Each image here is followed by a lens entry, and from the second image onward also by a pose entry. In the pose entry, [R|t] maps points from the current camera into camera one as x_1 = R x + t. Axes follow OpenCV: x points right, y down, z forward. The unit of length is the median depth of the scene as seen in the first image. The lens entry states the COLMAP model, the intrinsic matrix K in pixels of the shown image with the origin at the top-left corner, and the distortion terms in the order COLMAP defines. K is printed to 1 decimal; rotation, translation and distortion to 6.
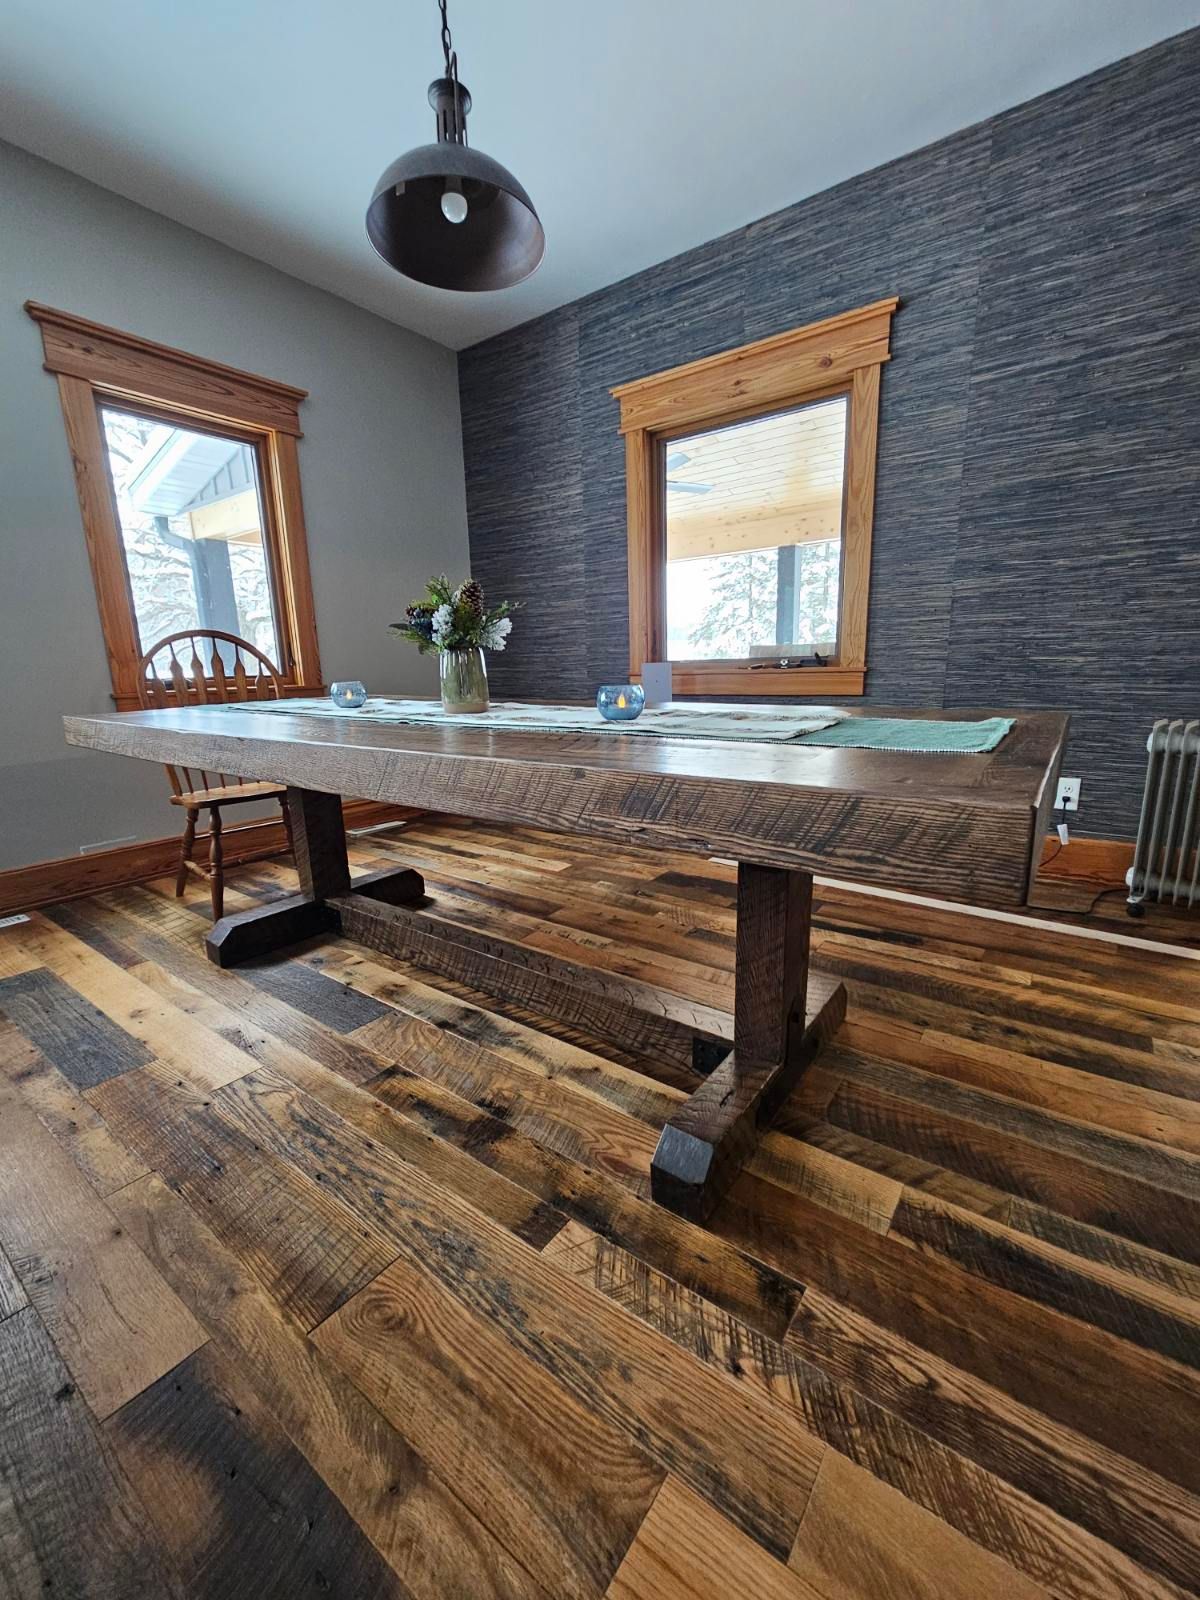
lens RADIAL K [[653.2, 0, 600.0], [0, 653.2, 800.0], [0, 0, 1]] dist [0.001796, 0.000112]
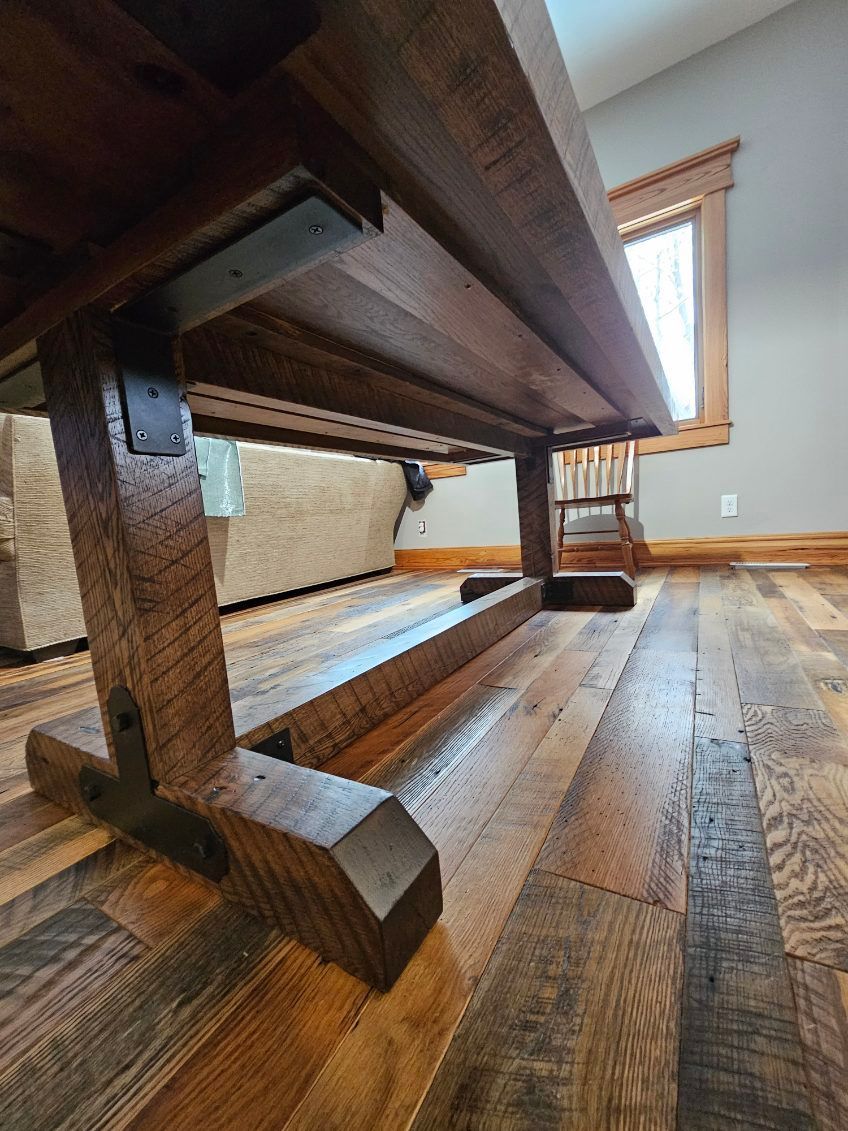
lens RADIAL K [[455.5, 0, 424.0], [0, 455.5, 565.5], [0, 0, 1]] dist [-0.001123, -0.000057]
pose [[0.090501, 0.118876, -0.988776, 0.845652], [-0.119803, 0.986940, 0.107690, 0.108739], [0.988664, 0.108712, 0.103561, 1.373152]]
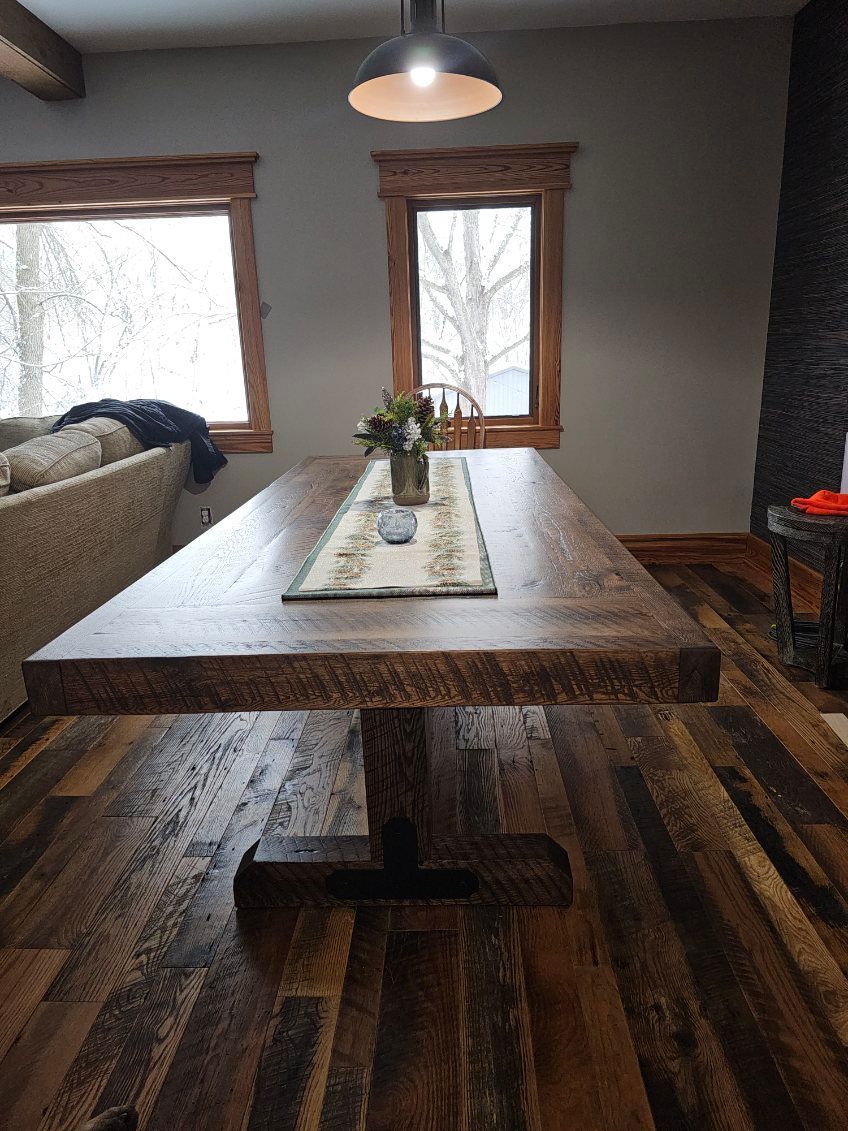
lens RADIAL K [[752.6, 0, 424.0], [0, 752.6, 565.5], [0, 0, 1]] dist [0.010724, 0.000095]
pose [[0.566772, 0.224105, -0.792809, 1.392923], [-0.148912, 0.974310, 0.168954, -0.377478], [0.810305, 0.022300, 0.585584, 0.325219]]
